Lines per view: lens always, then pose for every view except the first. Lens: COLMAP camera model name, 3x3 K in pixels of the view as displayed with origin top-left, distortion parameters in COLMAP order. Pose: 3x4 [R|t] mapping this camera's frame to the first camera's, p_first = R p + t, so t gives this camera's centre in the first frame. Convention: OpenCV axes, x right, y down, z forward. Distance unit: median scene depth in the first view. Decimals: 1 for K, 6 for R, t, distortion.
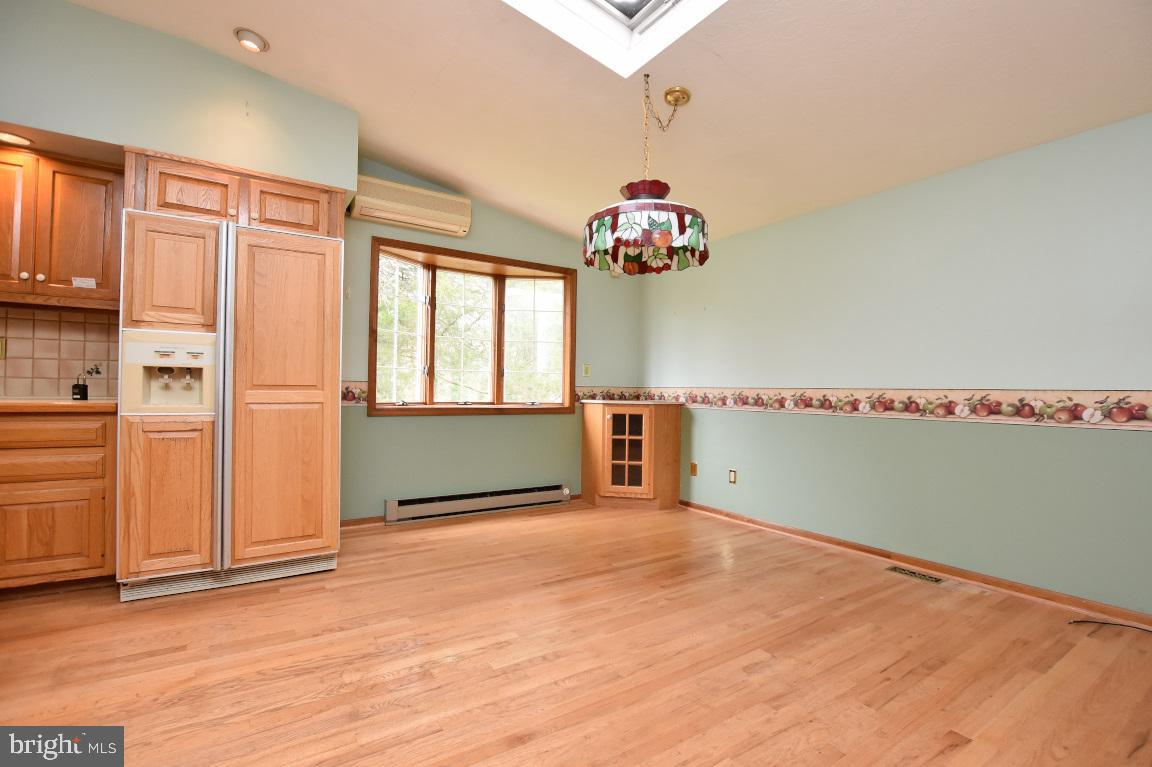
lens RADIAL K [[507.8, 0, 580.0], [0, 507.8, 384.5], [0, 0, 1]] dist [-0.040987, 0.009122]
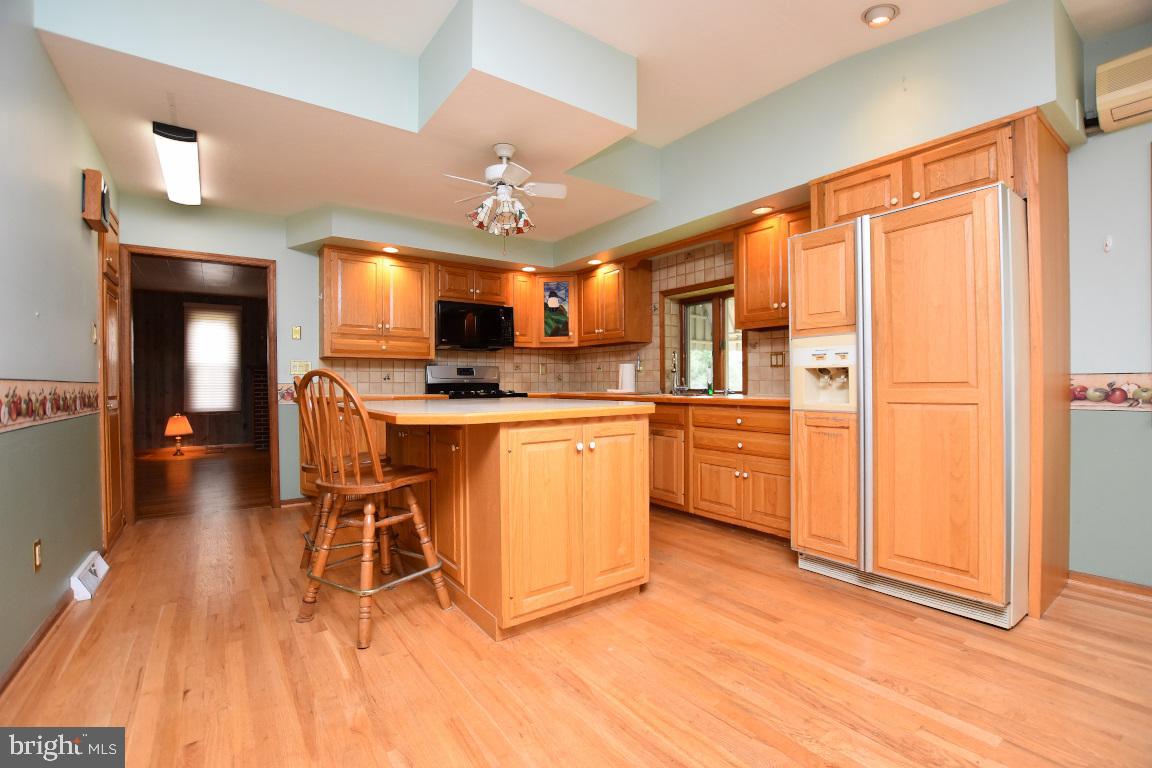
lens RADIAL K [[509.3, 0, 596.2], [0, 509.3, 385.4], [0, 0, 1]] dist [-0.032642, 0.009149]
pose [[0.073180, -0.013278, -0.997230, 0.219531], [0.017464, 0.999775, -0.012030, 0.006817], [0.997166, -0.016535, 0.073395, 0.368830]]
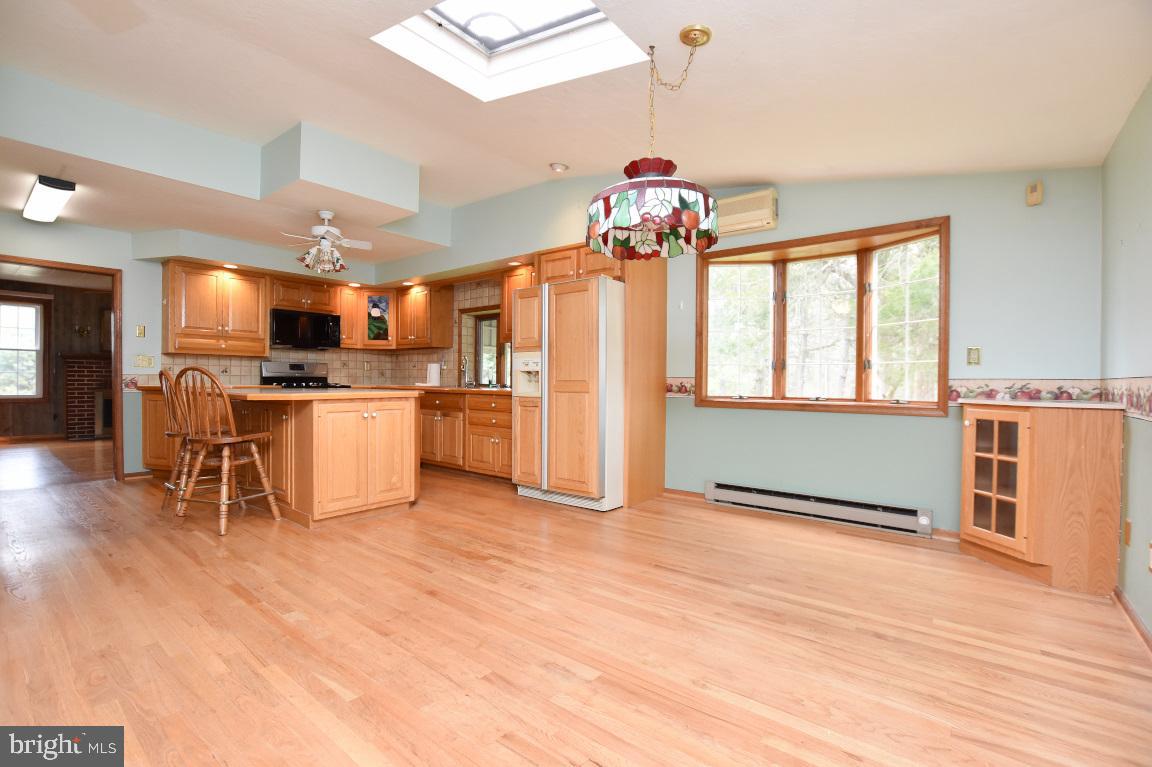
lens RADIAL K [[507.8, 0, 580.0], [0, 507.8, 384.5], [0, 0, 1]] dist [-0.040987, 0.009122]
pose [[0.320751, -0.006073, -0.947144, 0.890238], [0.005934, 0.999973, -0.004403, 0.020854], [0.947145, -0.004208, 0.320778, 0.515014]]
